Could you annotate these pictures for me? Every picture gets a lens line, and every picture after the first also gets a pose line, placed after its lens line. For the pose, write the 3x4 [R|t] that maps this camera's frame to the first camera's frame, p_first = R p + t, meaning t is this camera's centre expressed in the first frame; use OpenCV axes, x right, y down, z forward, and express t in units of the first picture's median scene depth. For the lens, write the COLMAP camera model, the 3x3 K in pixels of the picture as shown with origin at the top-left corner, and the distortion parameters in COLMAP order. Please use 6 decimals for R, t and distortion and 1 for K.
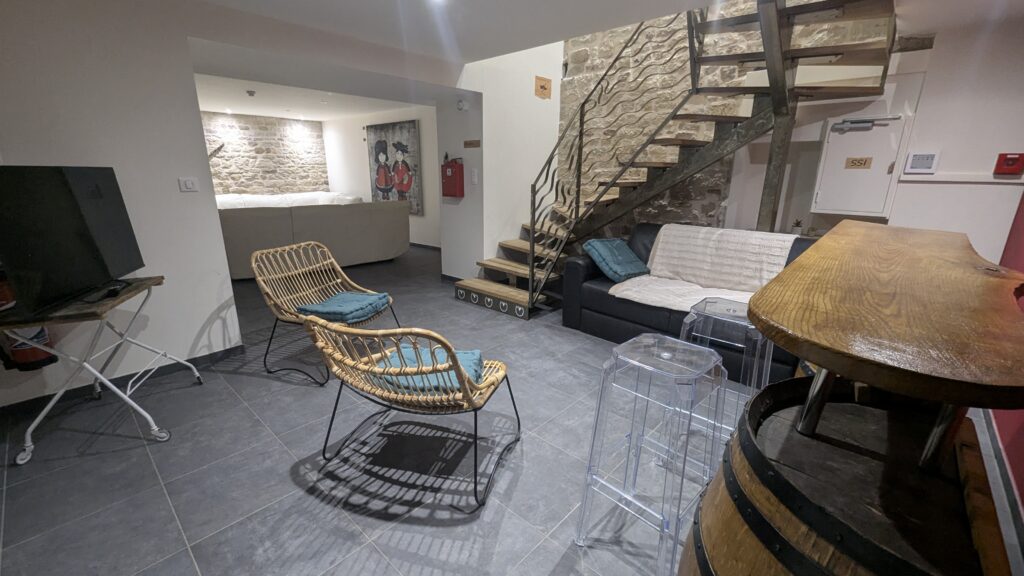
lens RADIAL K [[421.3, 0, 512.0], [0, 421.3, 288.0], [0, 0, 1]] dist [0.000093, -0.000009]
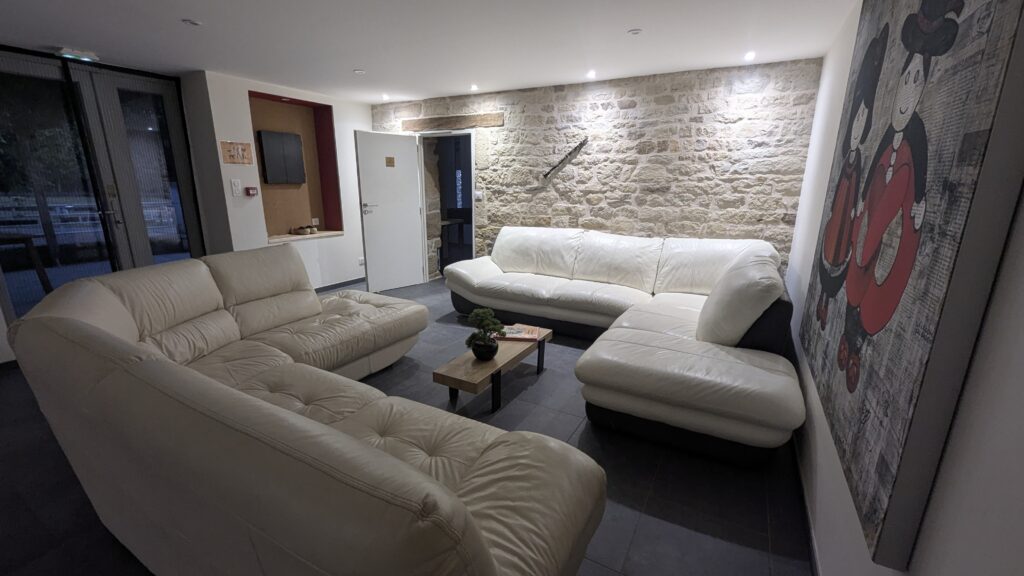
lens RADIAL K [[421.3, 0, 512.0], [0, 421.3, 288.0], [0, 0, 1]] dist [0.000093, -0.000009]
pose [[0.239357, 0.226759, -0.944081, -0.140363], [-0.267259, 0.950171, 0.160463, -0.217207], [0.933424, 0.213906, 0.288033, 0.783277]]
